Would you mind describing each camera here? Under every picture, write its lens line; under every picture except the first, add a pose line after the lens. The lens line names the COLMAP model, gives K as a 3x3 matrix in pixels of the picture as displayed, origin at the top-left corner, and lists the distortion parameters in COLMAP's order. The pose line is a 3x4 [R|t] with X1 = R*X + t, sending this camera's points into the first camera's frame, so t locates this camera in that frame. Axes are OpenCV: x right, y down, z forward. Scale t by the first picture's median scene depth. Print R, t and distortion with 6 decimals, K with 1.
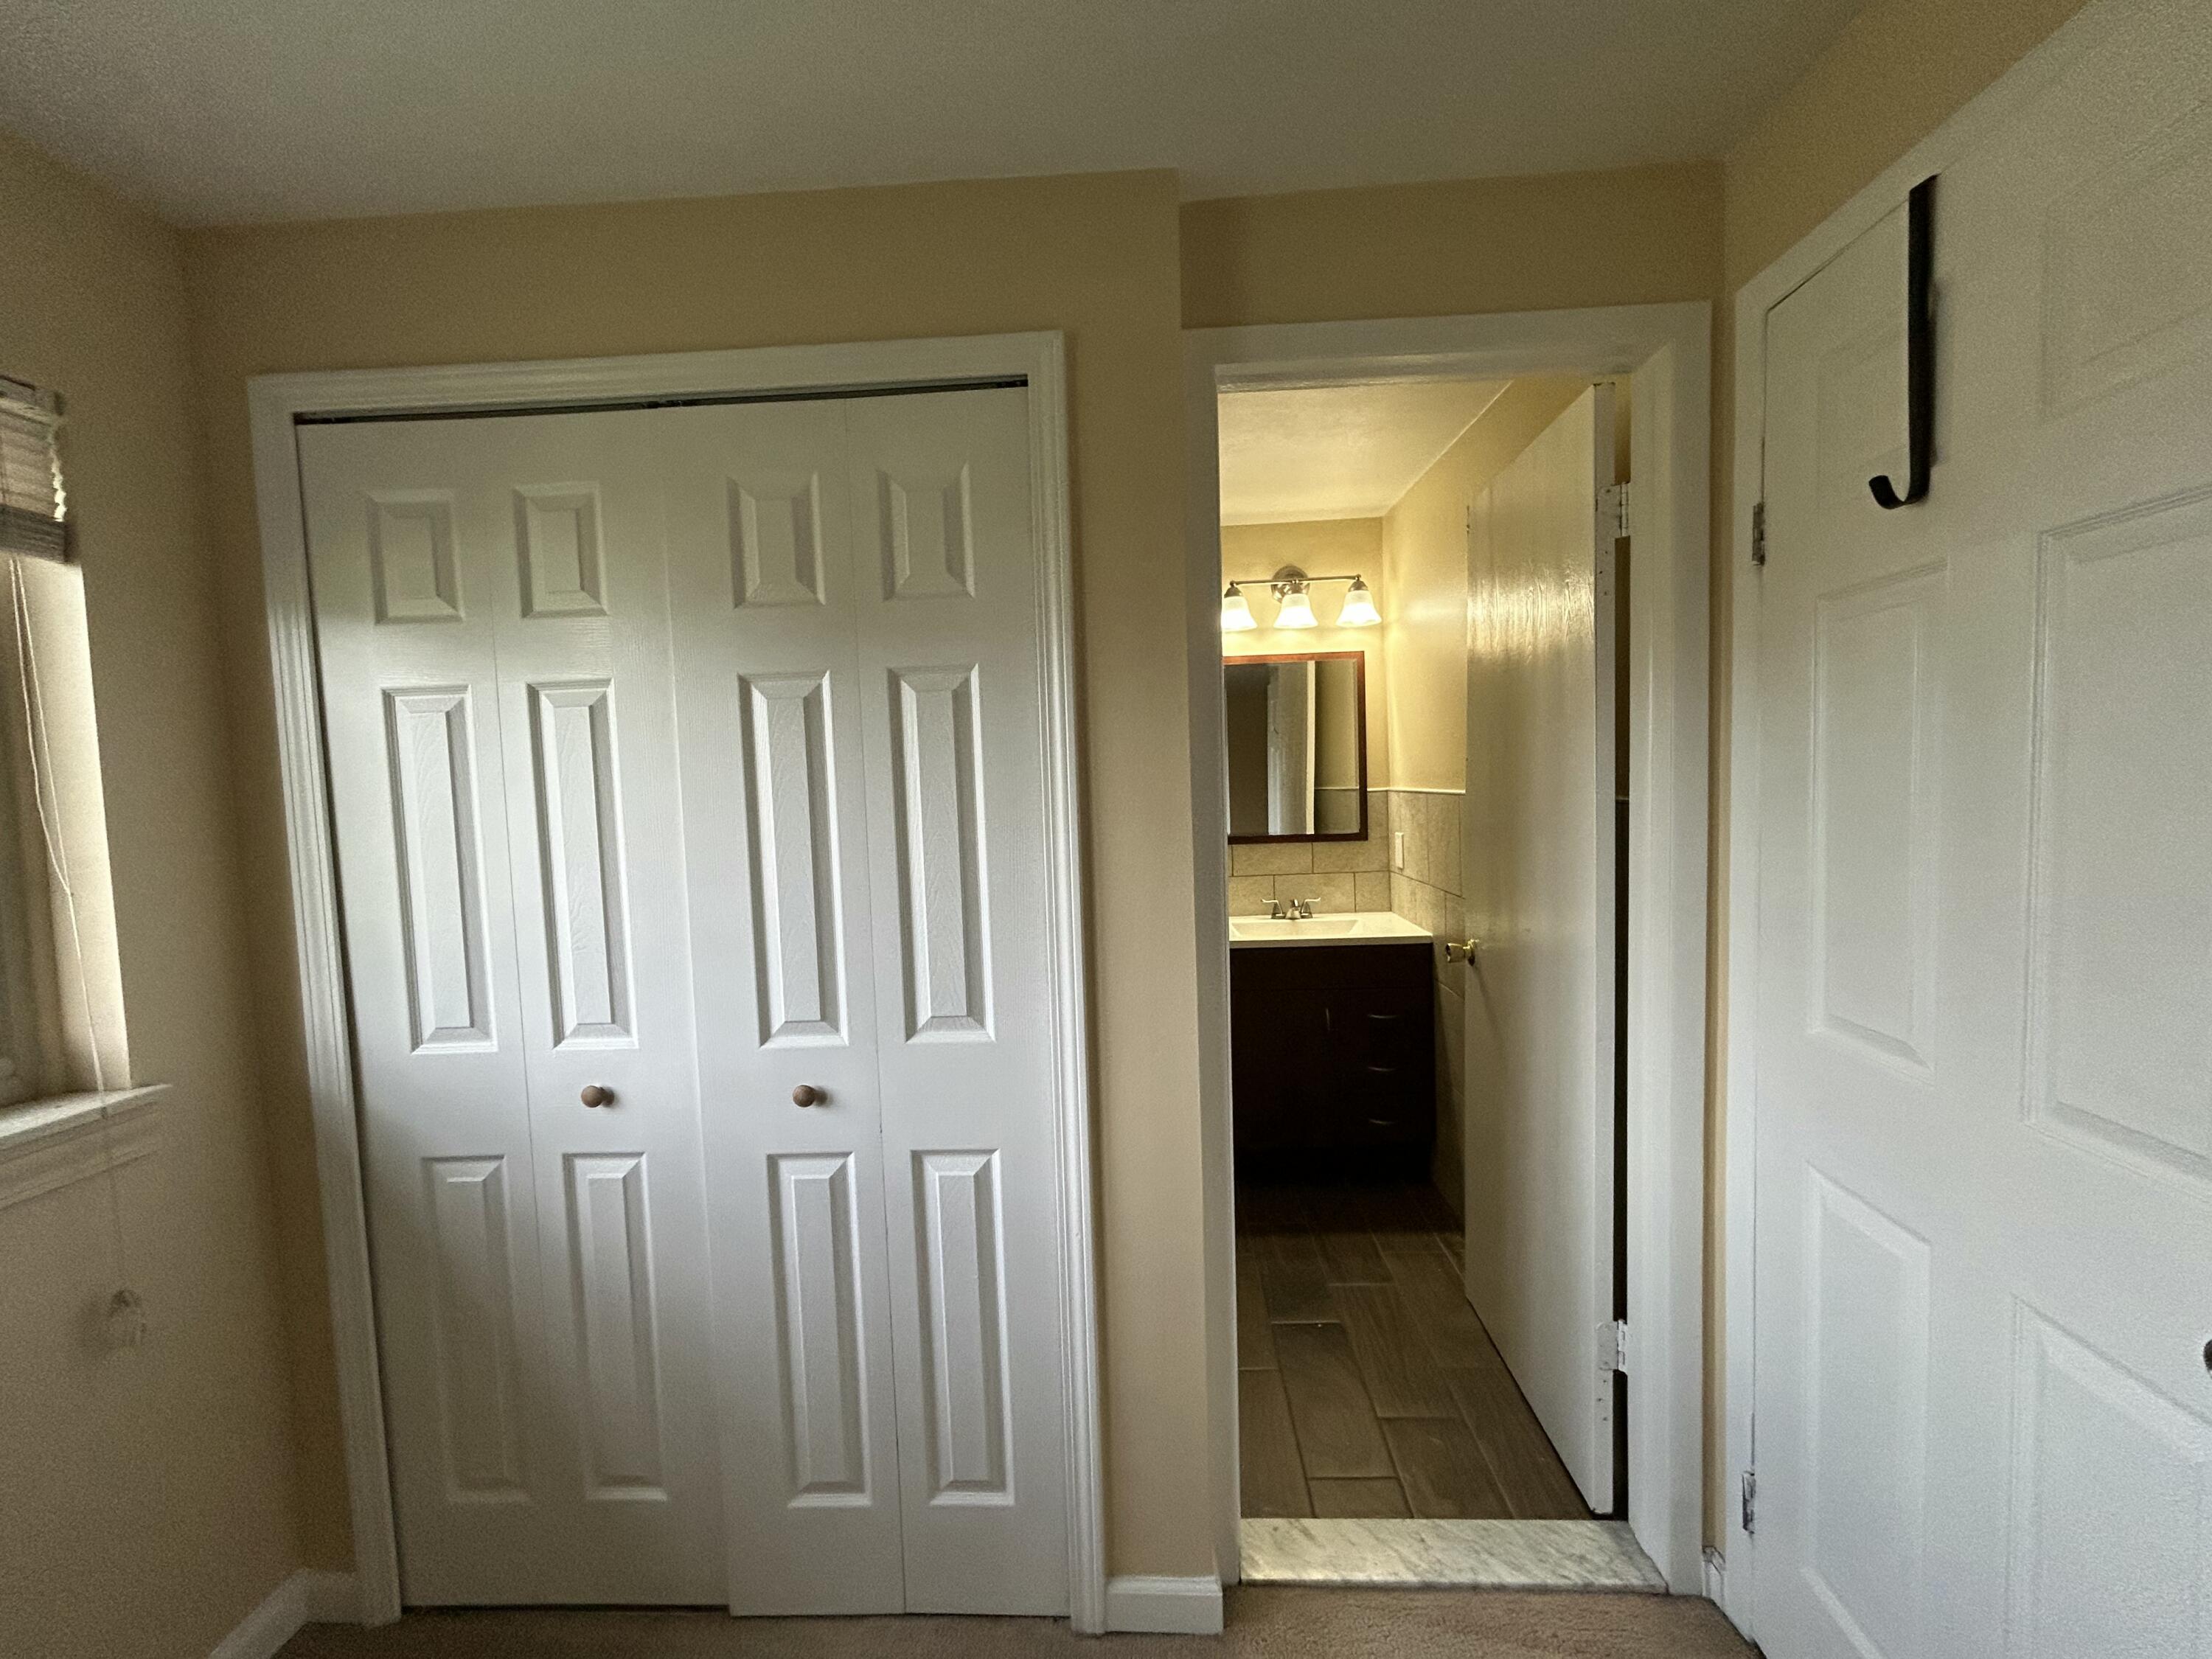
lens RADIAL K [[899.2, 0, 1097.2], [0, 899.2, 825.5], [0, 0, 1]] dist [-0.001741, 0.000561]
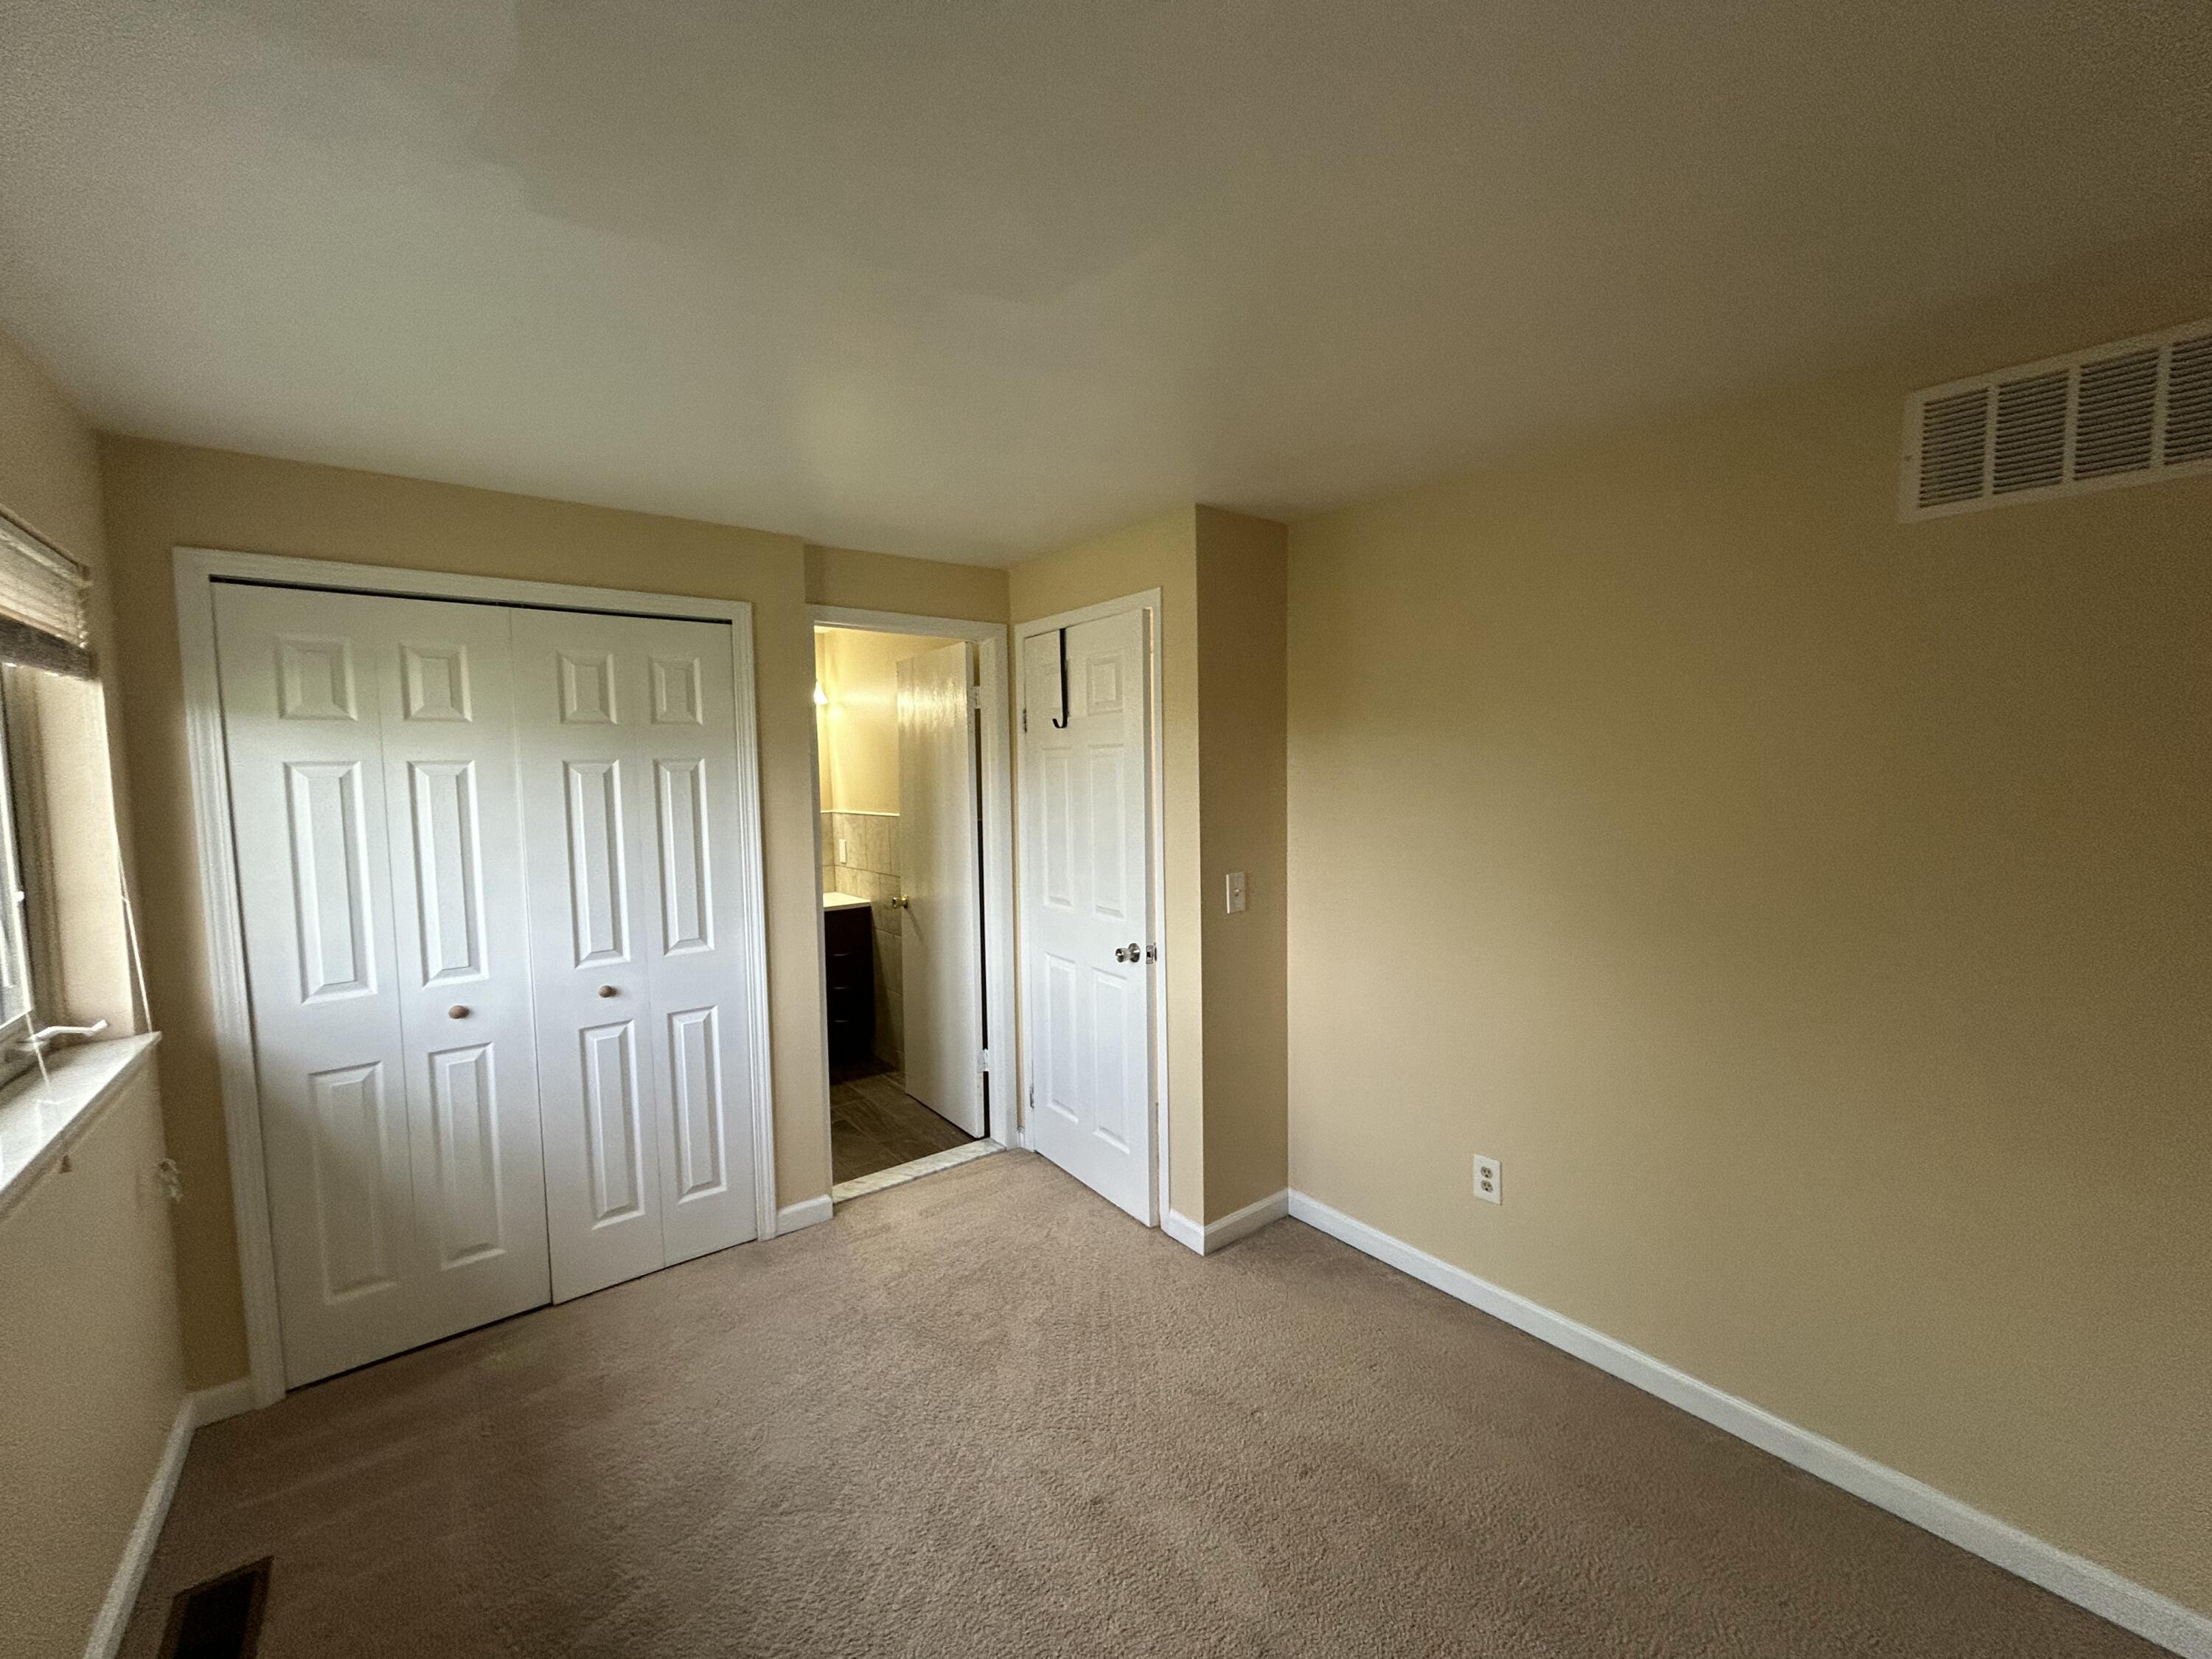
lens RADIAL K [[899.2, 0, 1097.2], [0, 899.2, 825.5], [0, 0, 1]] dist [-0.001741, 0.000561]
pose [[0.762826, -0.020716, 0.646272, -0.728111], [0.028048, 0.999606, -0.001064, -0.005637], [-0.645995, 0.018938, 0.763106, -1.026793]]
